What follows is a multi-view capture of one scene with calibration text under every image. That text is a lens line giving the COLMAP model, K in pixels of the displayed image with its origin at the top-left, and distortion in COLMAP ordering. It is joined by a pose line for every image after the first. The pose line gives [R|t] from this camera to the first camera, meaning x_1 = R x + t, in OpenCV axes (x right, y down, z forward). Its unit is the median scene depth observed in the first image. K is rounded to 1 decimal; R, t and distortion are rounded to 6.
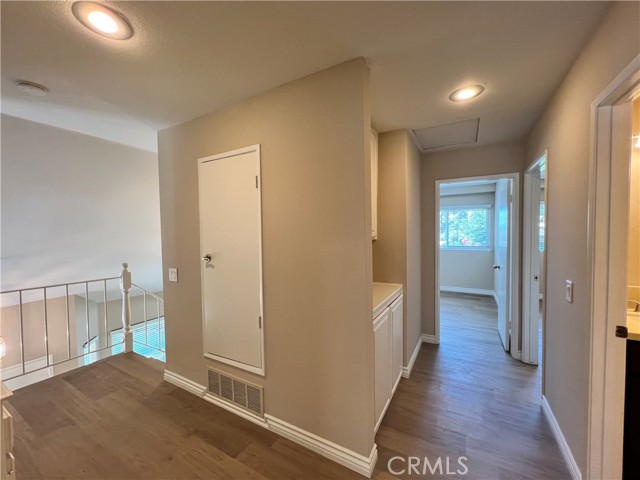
lens RADIAL K [[255.3, 0, 322.4], [0, 255.3, 243.6], [0, 0, 1]] dist [-0.002041, 0.000104]
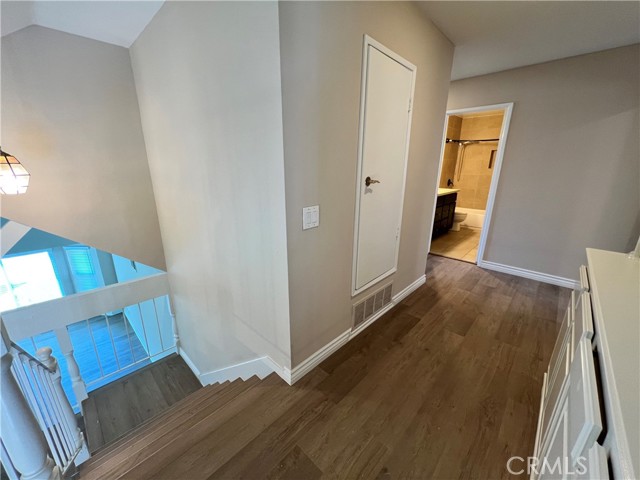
lens RADIAL K [[255.3, 0, 321.5], [0, 255.3, 239.9], [0, 0, 1]] dist [-0.002041, 0.000104]
pose [[0.245747, -0.259138, 0.934054, -1.322491], [0.025785, 0.965010, 0.260943, 0.018200], [-0.968991, -0.040041, 0.243830, 0.937841]]
